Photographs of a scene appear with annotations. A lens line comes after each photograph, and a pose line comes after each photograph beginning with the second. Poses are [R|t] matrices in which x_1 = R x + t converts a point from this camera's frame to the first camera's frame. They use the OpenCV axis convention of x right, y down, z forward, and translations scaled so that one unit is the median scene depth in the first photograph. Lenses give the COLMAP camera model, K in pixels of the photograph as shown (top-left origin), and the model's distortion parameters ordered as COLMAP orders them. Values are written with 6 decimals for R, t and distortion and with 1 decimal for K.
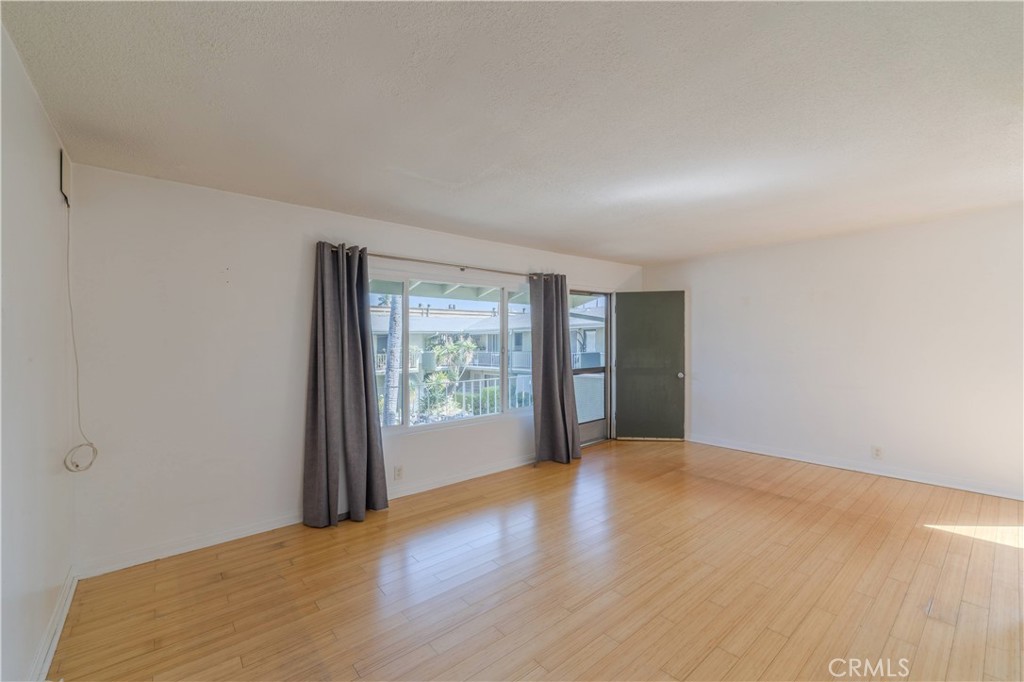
lens RADIAL K [[416.7, 0, 518.8], [0, 416.7, 332.7], [0, 0, 1]] dist [-0.002314, -0.000293]
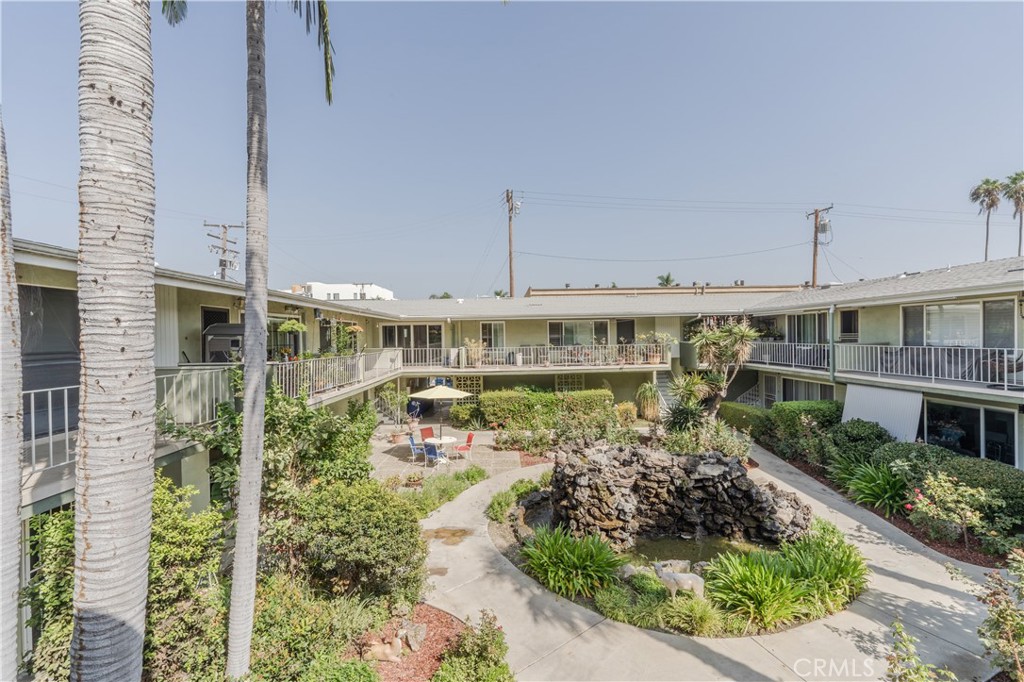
lens RADIAL K [[416.8, 0, 512.0], [0, 416.8, 341.0], [0, 0, 1]] dist [-0.002005, -0.000322]
pose [[0.775050, 0.005449, -0.631876, 0.003843], [0.023123, 0.999049, 0.036978, 0.064910], [0.631477, -0.043270, 0.774187, 1.576087]]
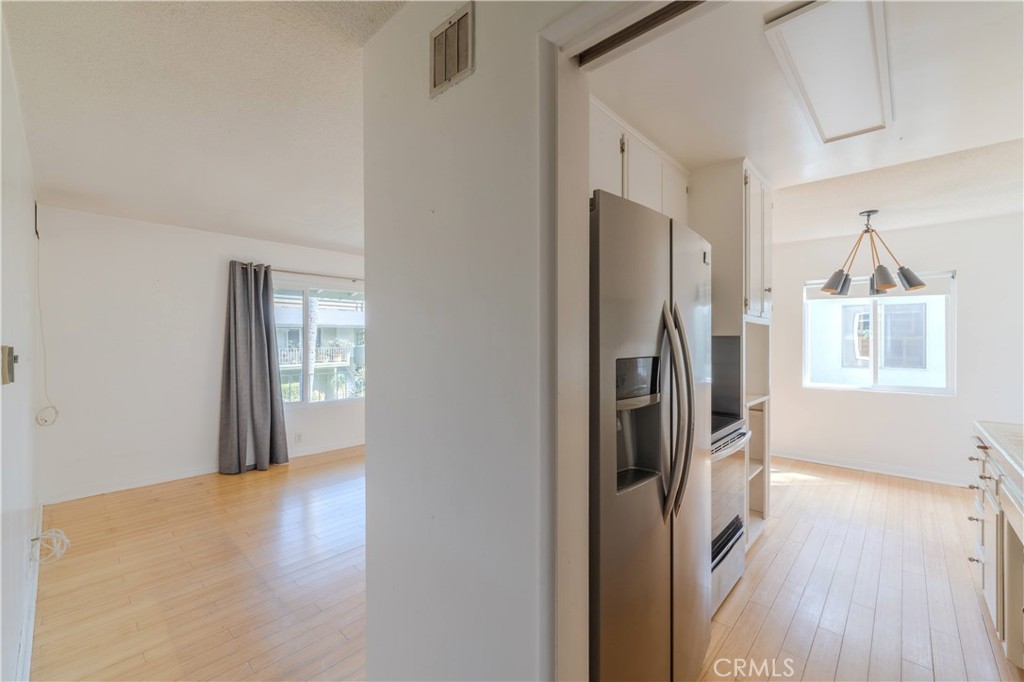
lens RADIAL K [[424.8, 0, 509.5], [0, 424.8, 338.3], [0, 0, 1]] dist [0.001071, -0.000016]
pose [[0.994403, 0.013716, 0.104755, 0.204431], [-0.016145, 0.999619, 0.022371, -0.011851], [-0.104409, -0.023937, 0.994246, -0.347081]]
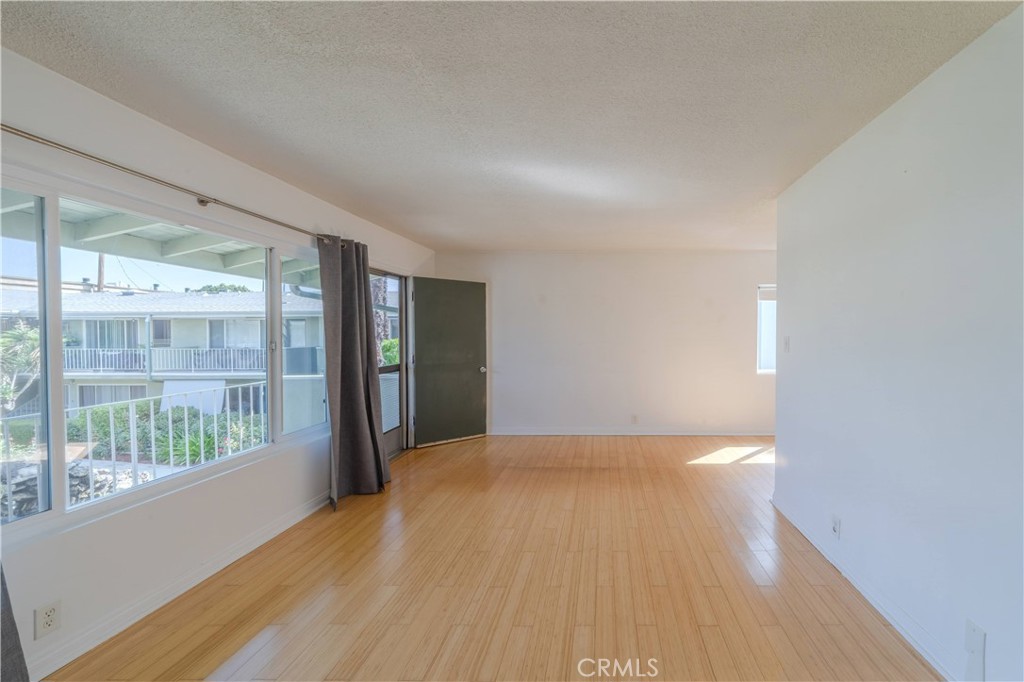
lens RADIAL K [[404.7, 0, 598.2], [0, 404.7, 342.0], [0, 0, 1]] dist [0.001213, -0.000598]
pose [[0.655585, -0.004554, 0.755108, -0.199812], [-0.024987, 0.999303, 0.027720, 0.006478], [-0.754708, -0.037040, 0.655014, 0.237377]]
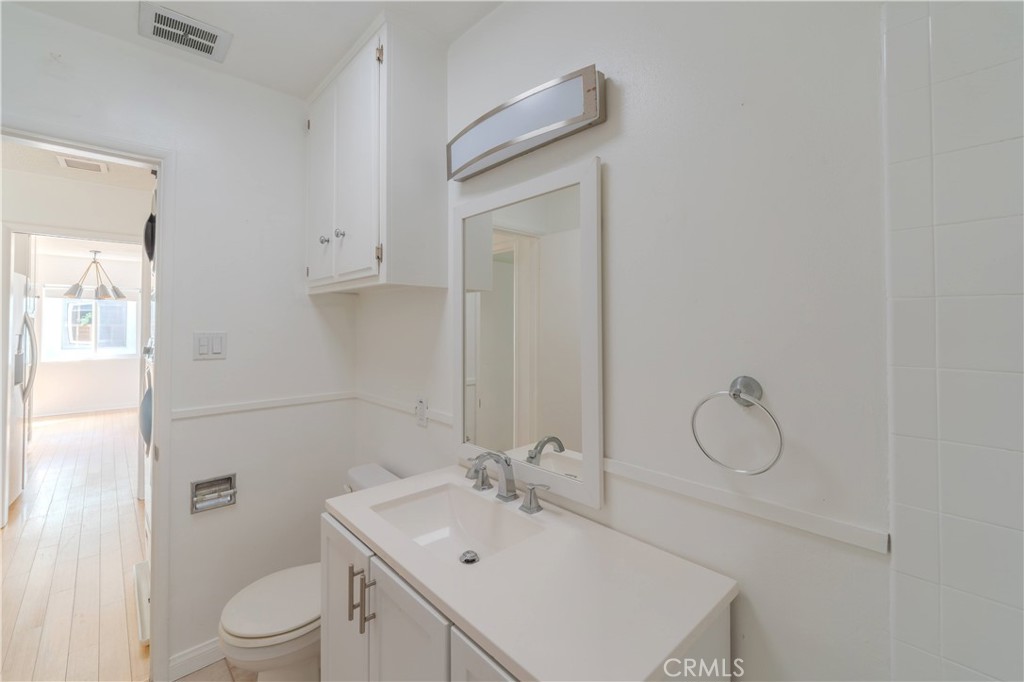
lens RADIAL K [[428.2, 0, 481.1], [0, 428.2, 320.3], [0, 0, 1]] dist [0.000136, -0.000437]
pose [[0.000459, 0.025289, 0.999680, -0.430242], [-0.025863, 0.999346, -0.025268, -0.020974], [-0.999665, -0.025843, 0.001113, -0.876968]]
